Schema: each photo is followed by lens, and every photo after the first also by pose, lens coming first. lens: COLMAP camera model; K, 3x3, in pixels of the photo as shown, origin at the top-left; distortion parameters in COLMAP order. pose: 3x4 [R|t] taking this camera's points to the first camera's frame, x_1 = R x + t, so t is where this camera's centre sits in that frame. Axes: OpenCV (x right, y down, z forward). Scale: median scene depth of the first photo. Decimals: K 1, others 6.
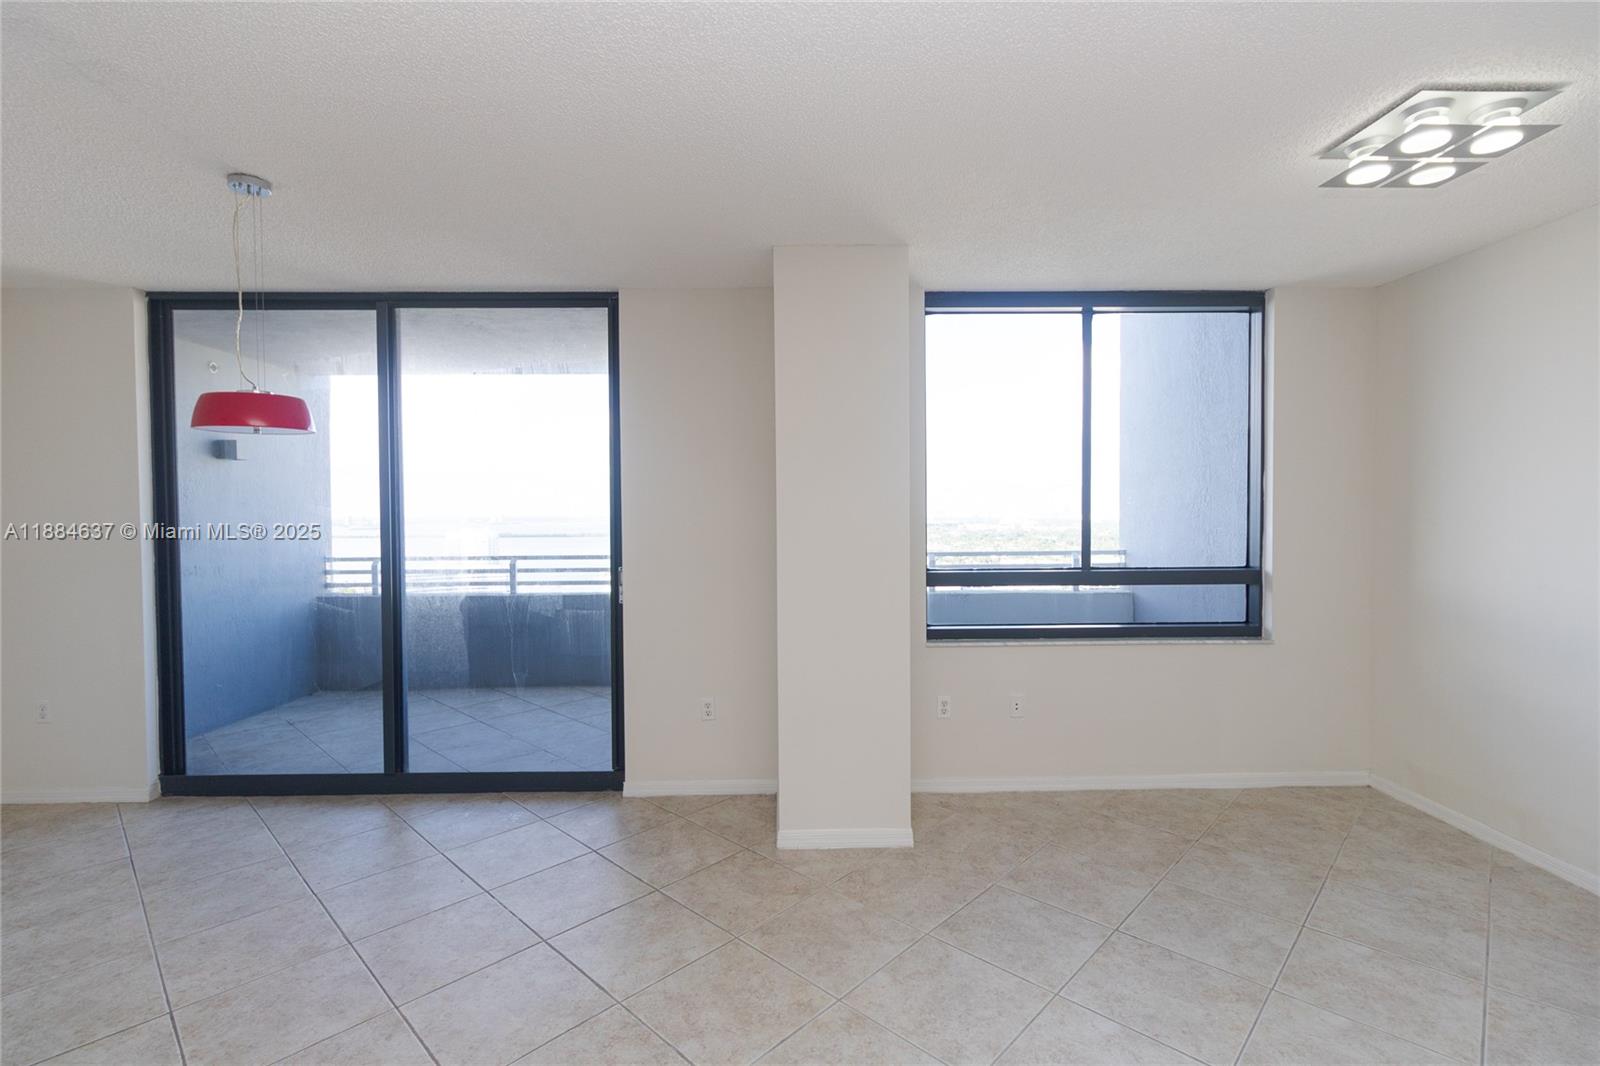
lens RADIAL K [[724.8, 0, 793.7], [0, 724.8, 513.2], [0, 0, 1]] dist [0.002640, -0.000080]
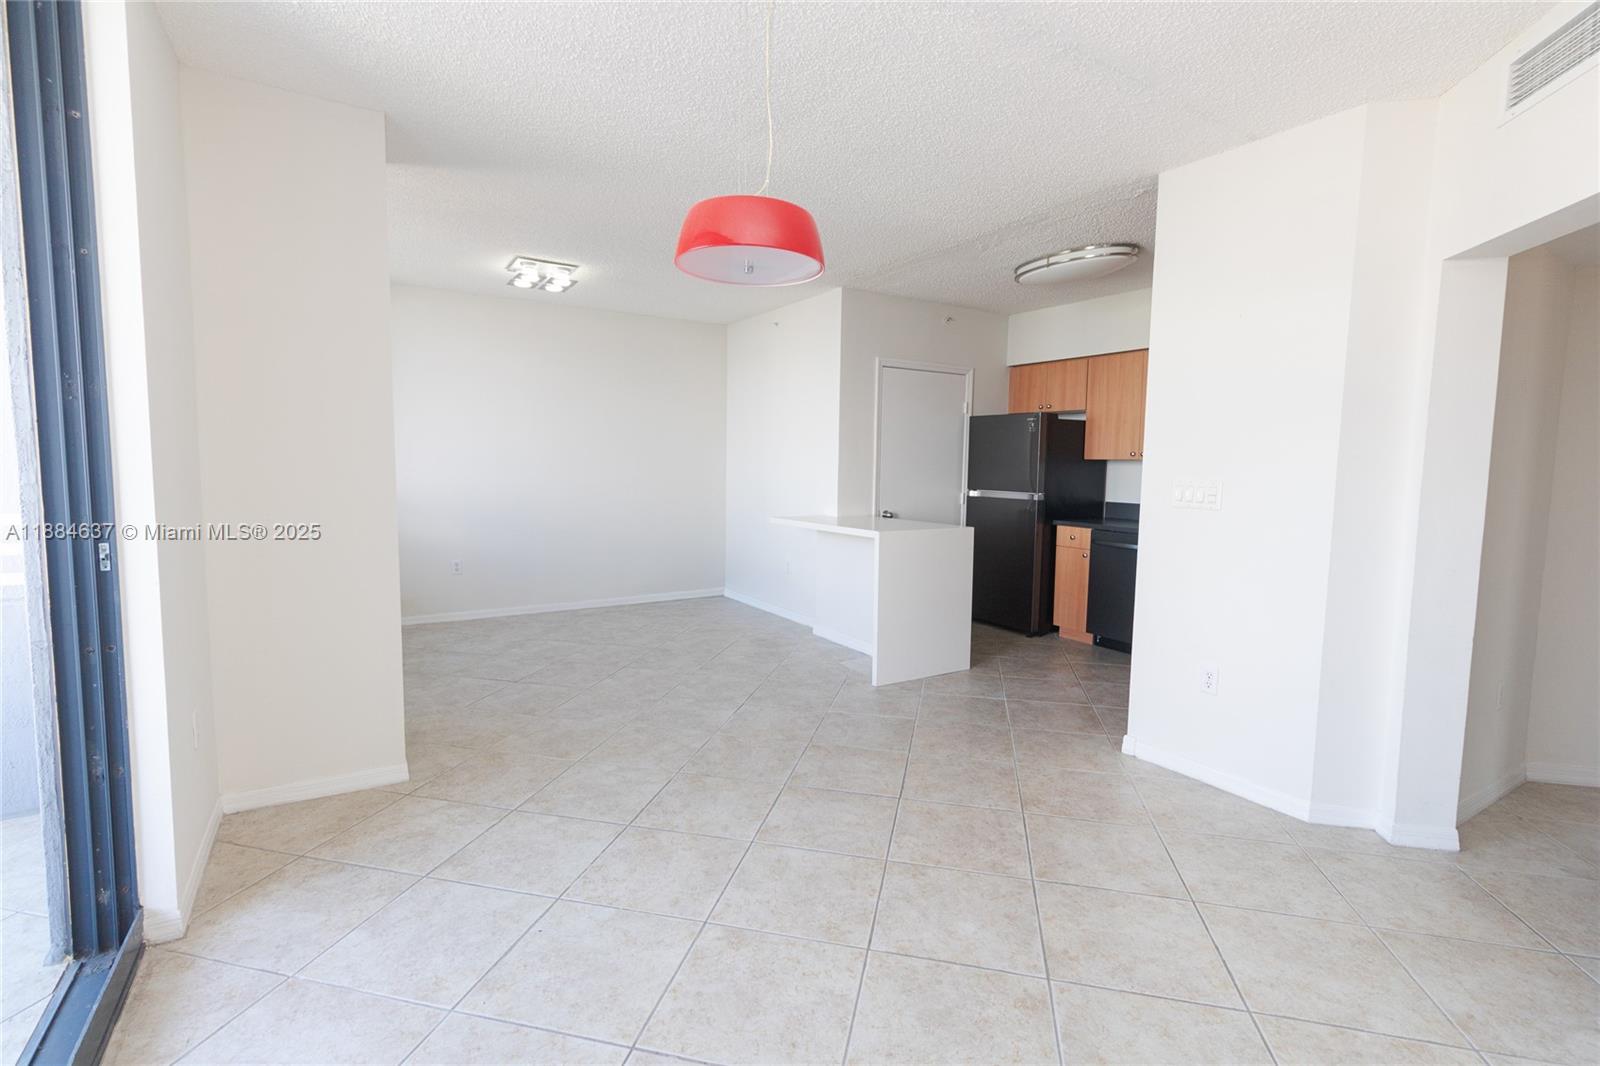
lens RADIAL K [[753.9, 0, 783.4], [0, 753.9, 519.4], [0, 0, 1]] dist [-0.002119, 0.002173]
pose [[-0.501502, -0.066521, 0.862595, -1.236770], [-0.010285, 0.997428, 0.070939, 0.059856], [-0.865095, 0.026705, -0.500897, 1.210671]]
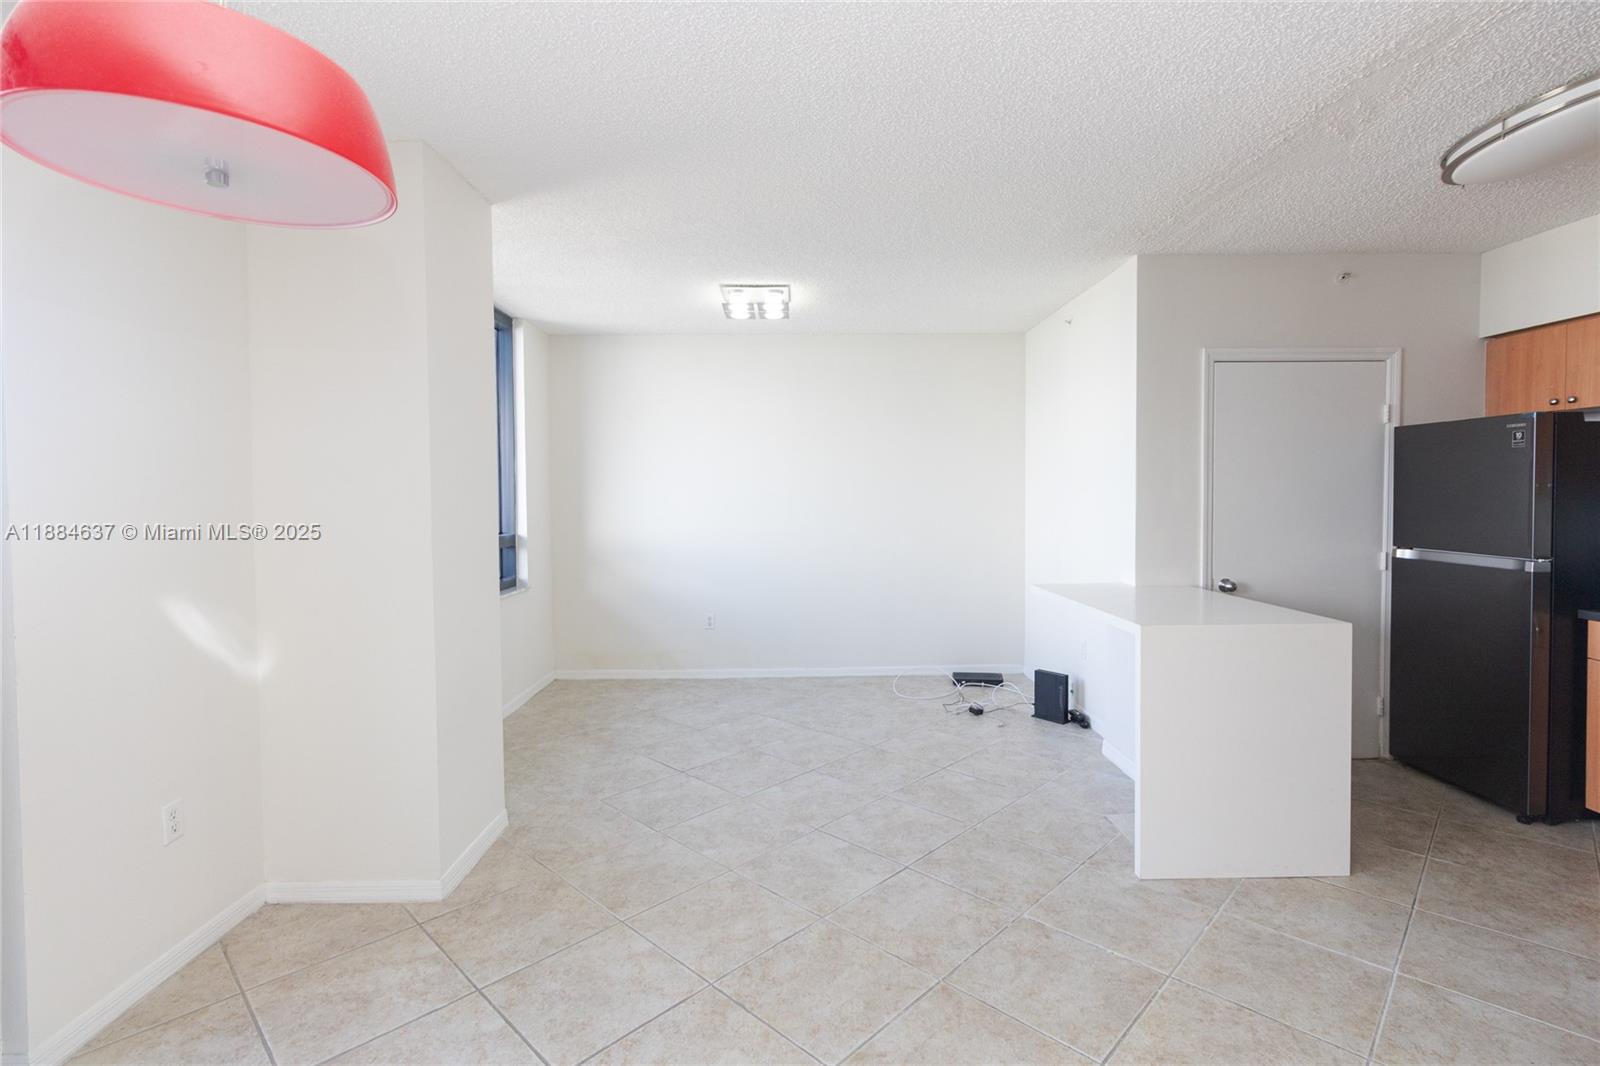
lens RADIAL K [[753.9, 0, 794.3], [0, 753.9, 518.2], [0, 0, 1]] dist [-0.002119, 0.002173]
pose [[0.014662, -0.025185, 0.999575, -0.953810], [0.009805, 0.999638, 0.025042, 0.028091], [-0.999844, 0.009434, 0.014904, 0.681350]]
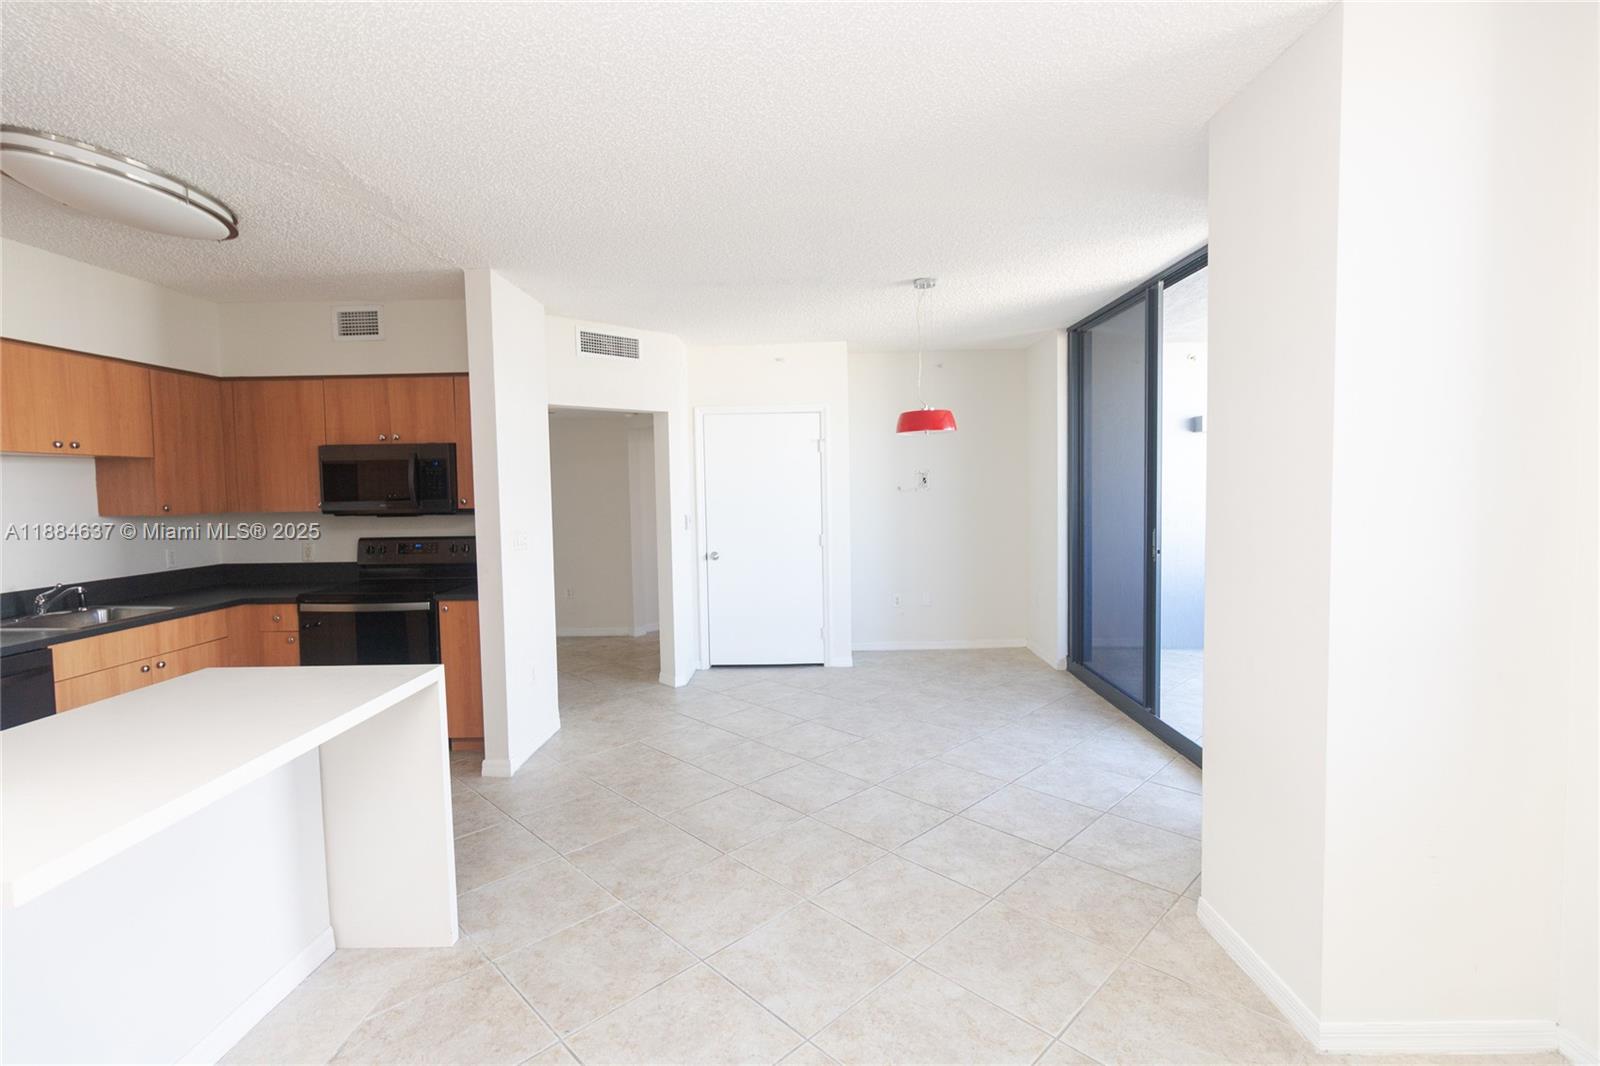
lens RADIAL K [[724.8, 0, 818.4], [0, 724.8, 525.4], [0, 0, 1]] dist [0.002640, -0.000080]
pose [[0.000471, 0.063384, -0.997989, 0.830527], [0.013009, 0.997904, 0.063385, -0.011981], [0.999915, -0.013012, -0.000355, 0.686104]]
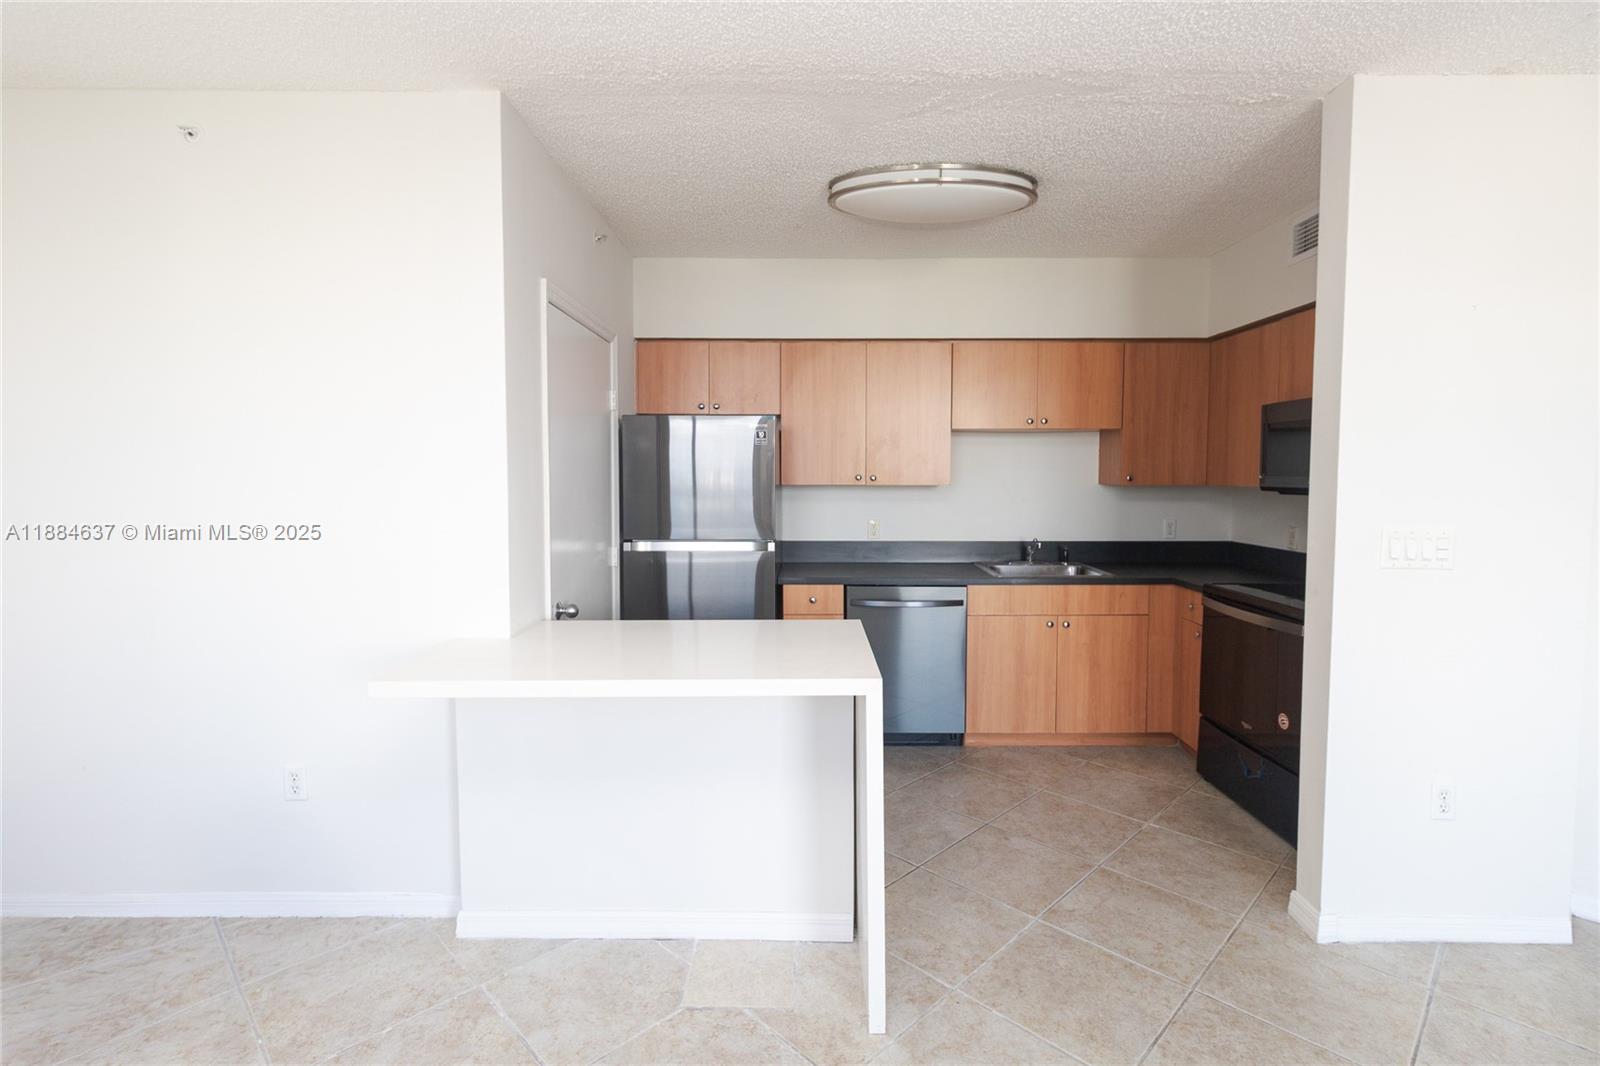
lens RADIAL K [[753.9, 0, 819.4], [0, 753.9, 519.8], [0, 0, 1]] dist [-0.002119, 0.002173]
pose [[-0.999836, 0.008110, 0.016215, 0.056557], [0.009144, 0.997859, 0.064766, 0.006764], [-0.015655, 0.064903, -0.997769, 0.914147]]
